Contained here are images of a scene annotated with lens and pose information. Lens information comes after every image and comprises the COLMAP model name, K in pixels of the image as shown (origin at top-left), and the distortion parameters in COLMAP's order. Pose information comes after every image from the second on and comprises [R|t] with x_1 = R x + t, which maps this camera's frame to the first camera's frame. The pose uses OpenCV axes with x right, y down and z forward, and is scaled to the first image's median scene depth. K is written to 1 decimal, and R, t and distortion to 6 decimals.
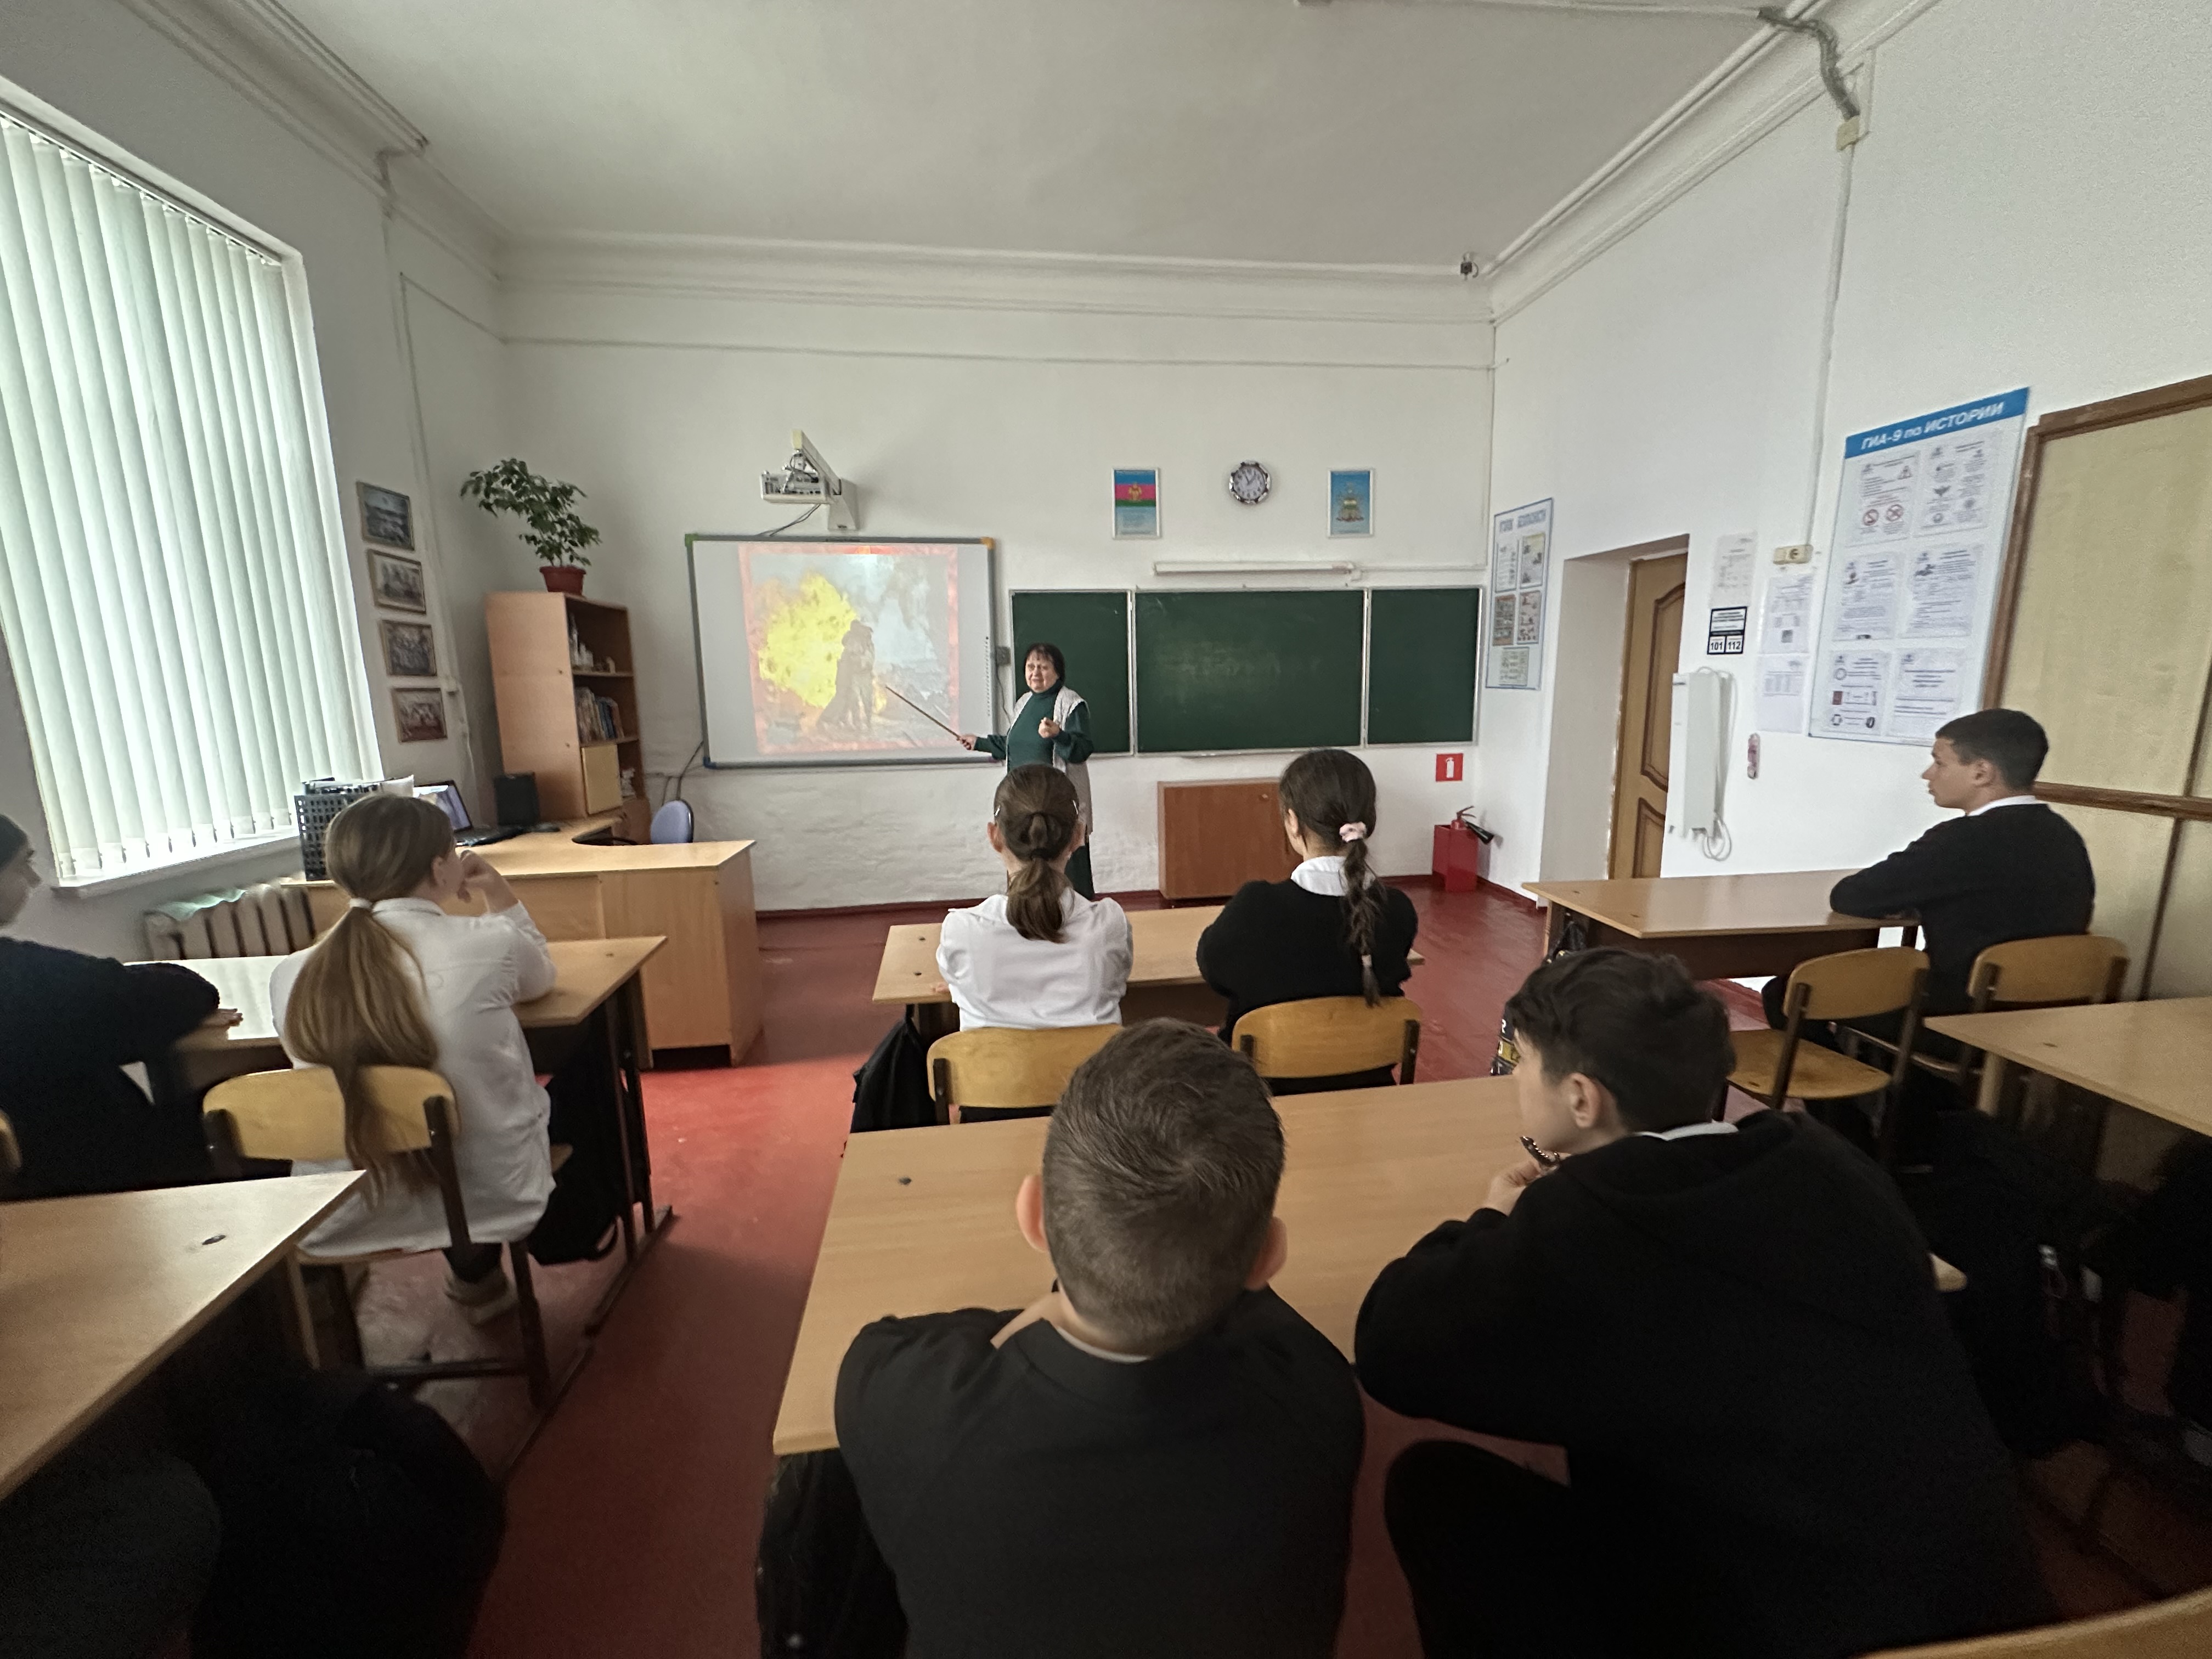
lens RADIAL K [[887.5, 0, 1107.6], [0, 887.5, 825.1], [0, 0, 1]] dist [-0.002287, 0.000489]
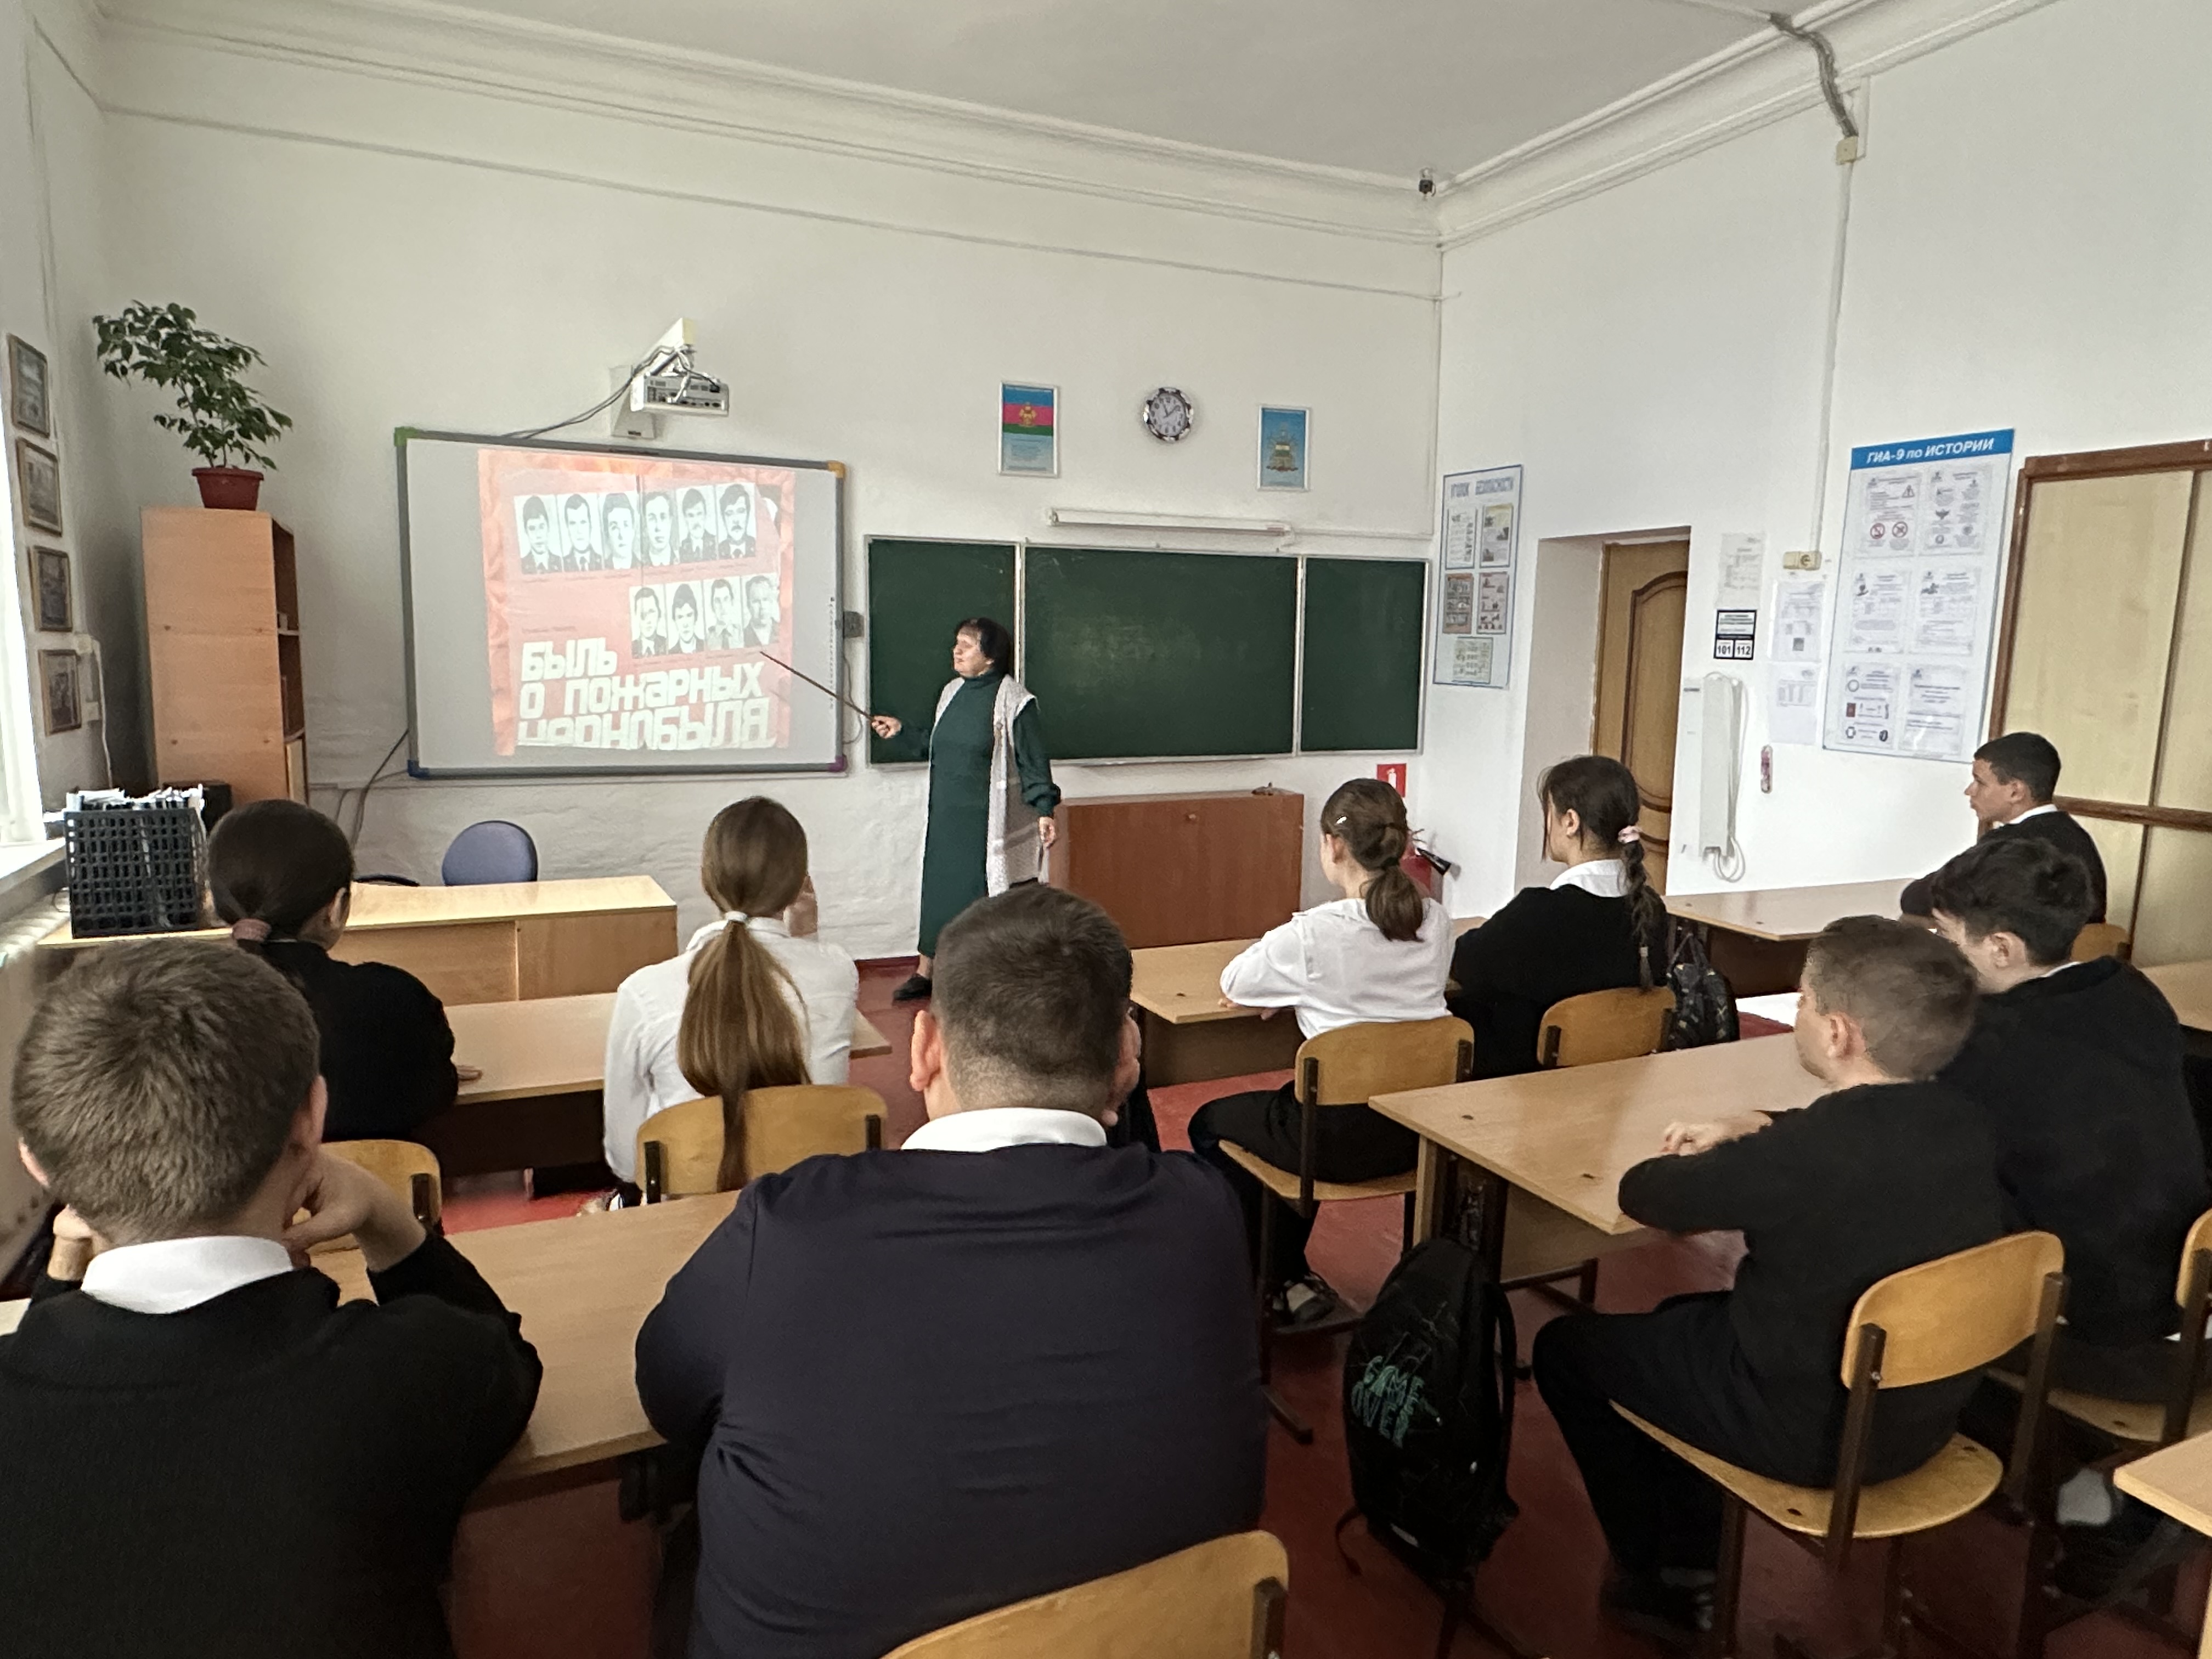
lens RADIAL K [[1401.8, 0, 1097.3], [0, 1401.8, 826.8], [0, 0, 1]] dist [-0.002604, 0.000815]
pose [[0.955491, -0.005714, 0.294964, -0.320090], [0.015943, 0.999352, -0.032282, 0.016373], [-0.294589, 0.035548, 0.954963, -0.169979]]
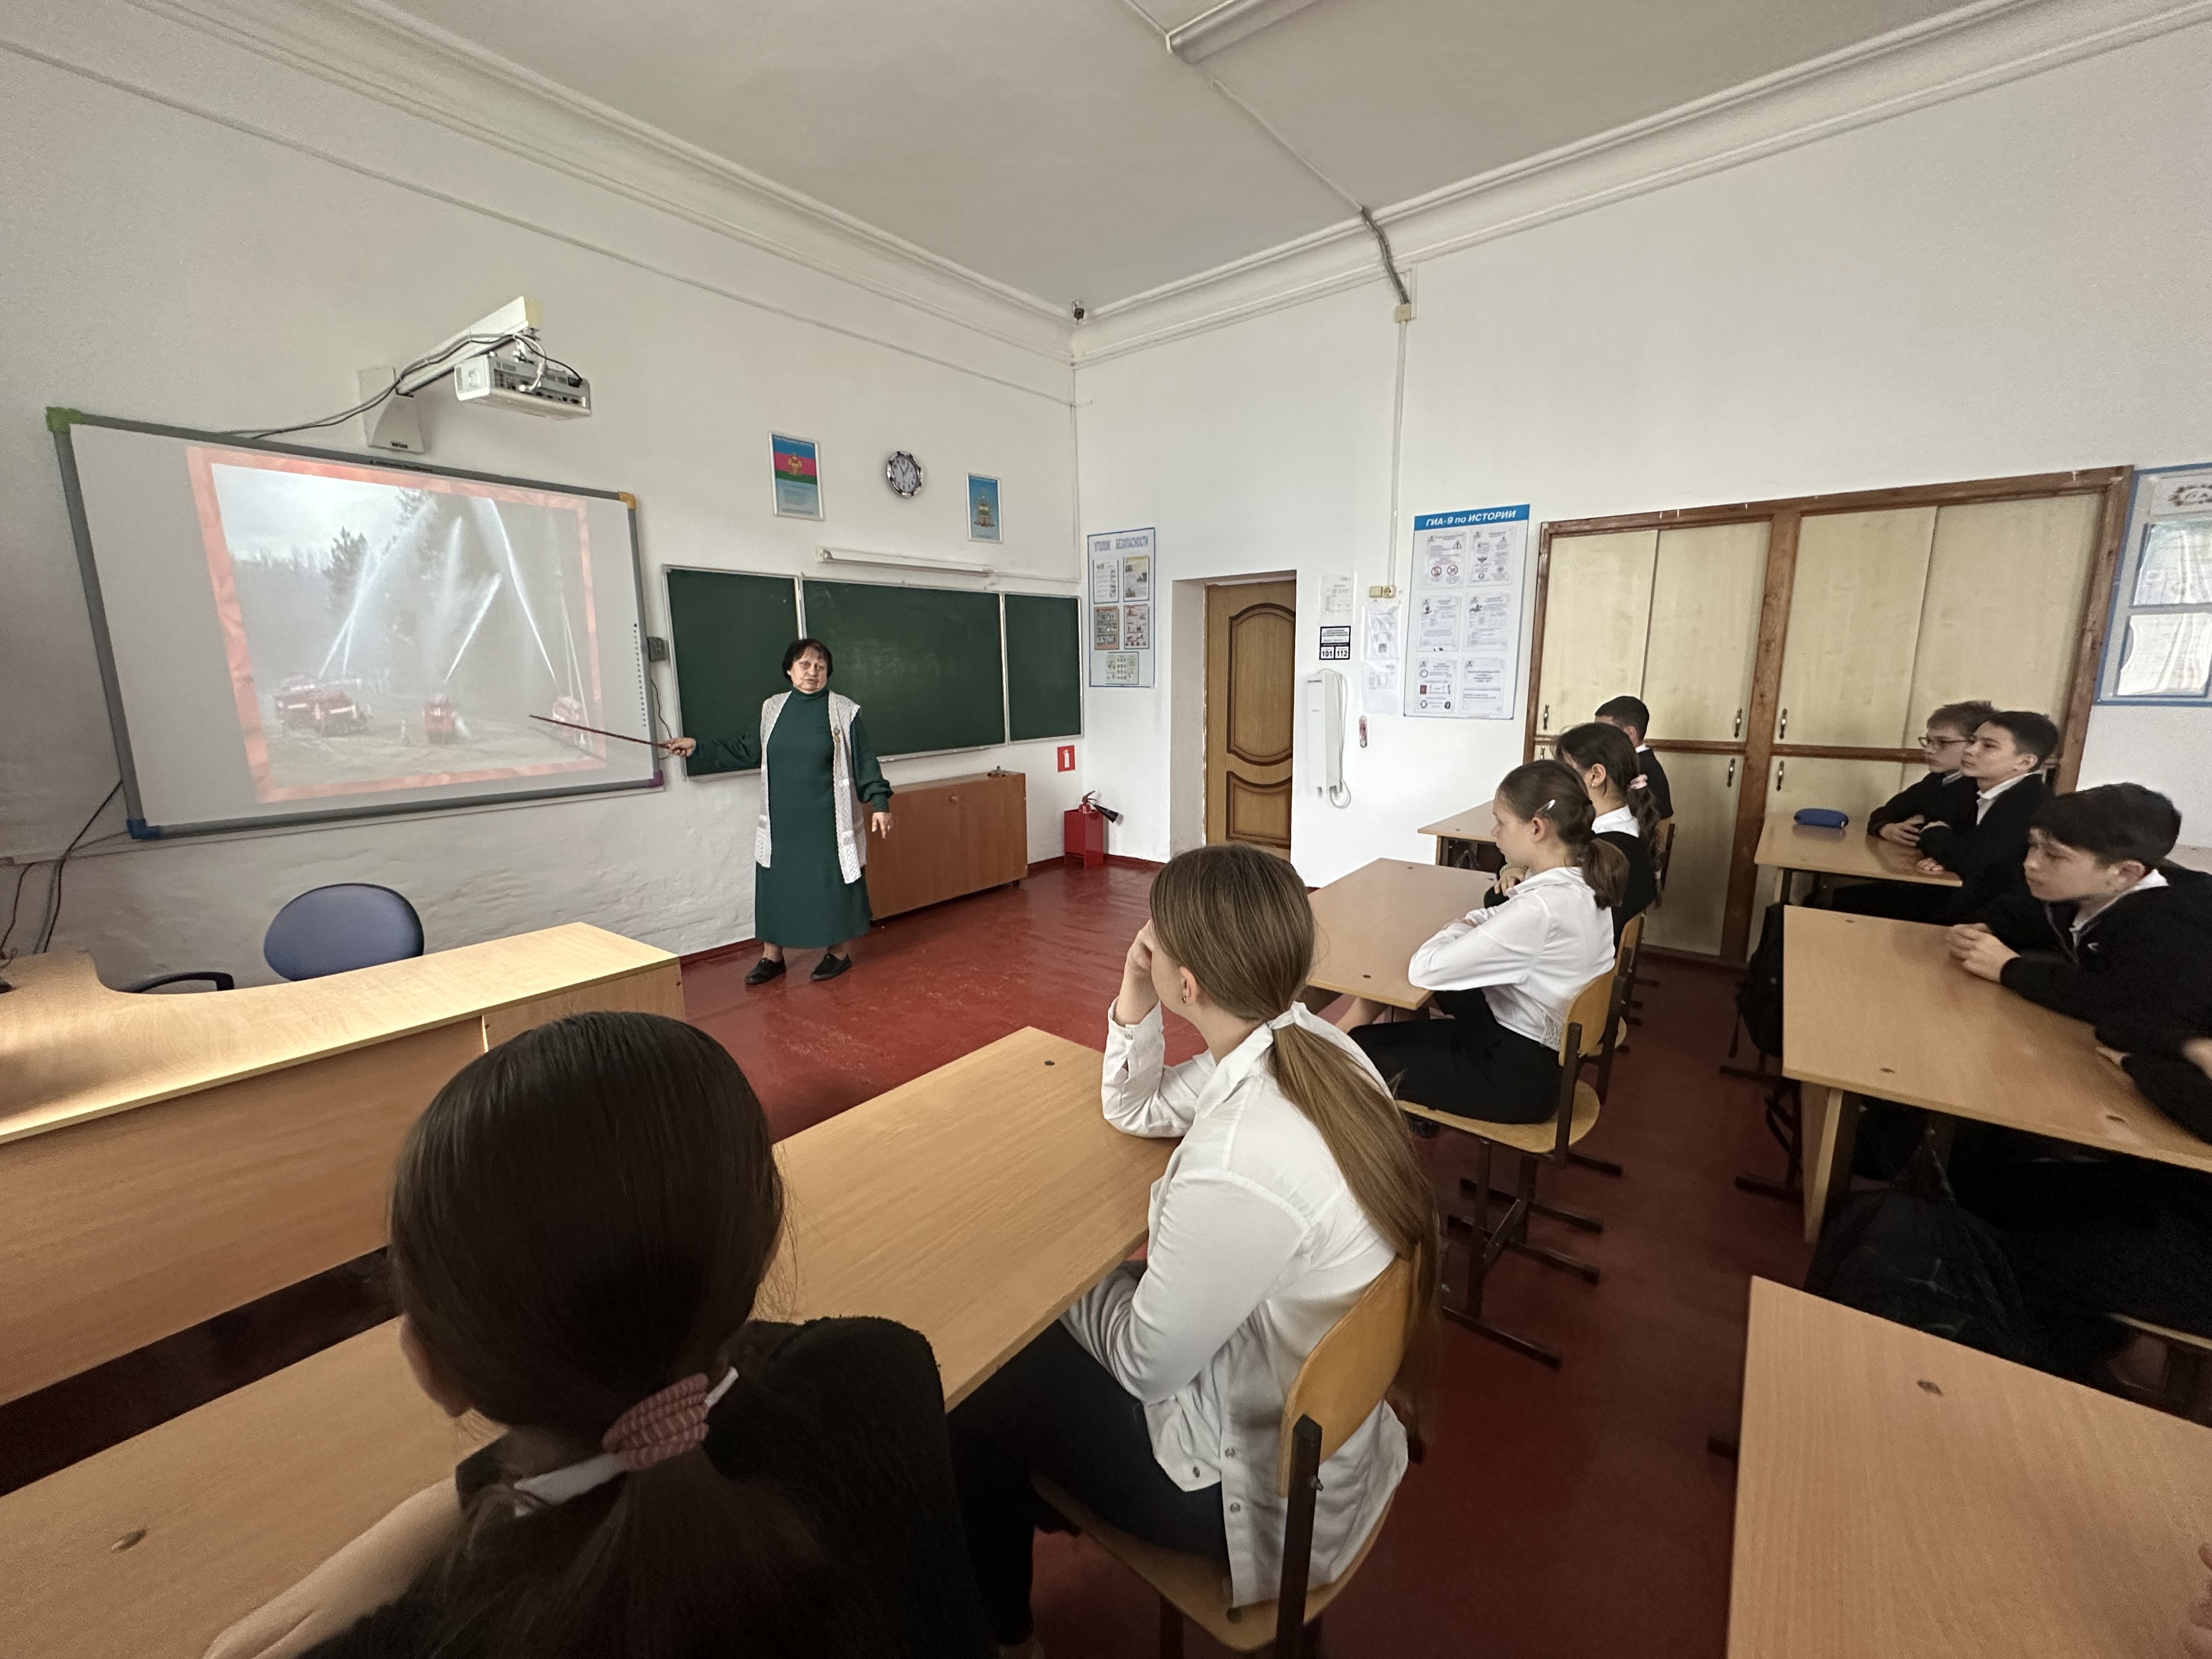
lens RADIAL K [[887.5, 0, 1107.6], [0, 887.5, 825.1], [0, 0, 1]] dist [-0.002287, 0.000489]
pose [[0.718792, -0.113291, 0.685933, -0.463582], [0.116211, 0.992331, 0.042119, -0.030371], [-0.685444, 0.049438, 0.726445, 0.211730]]
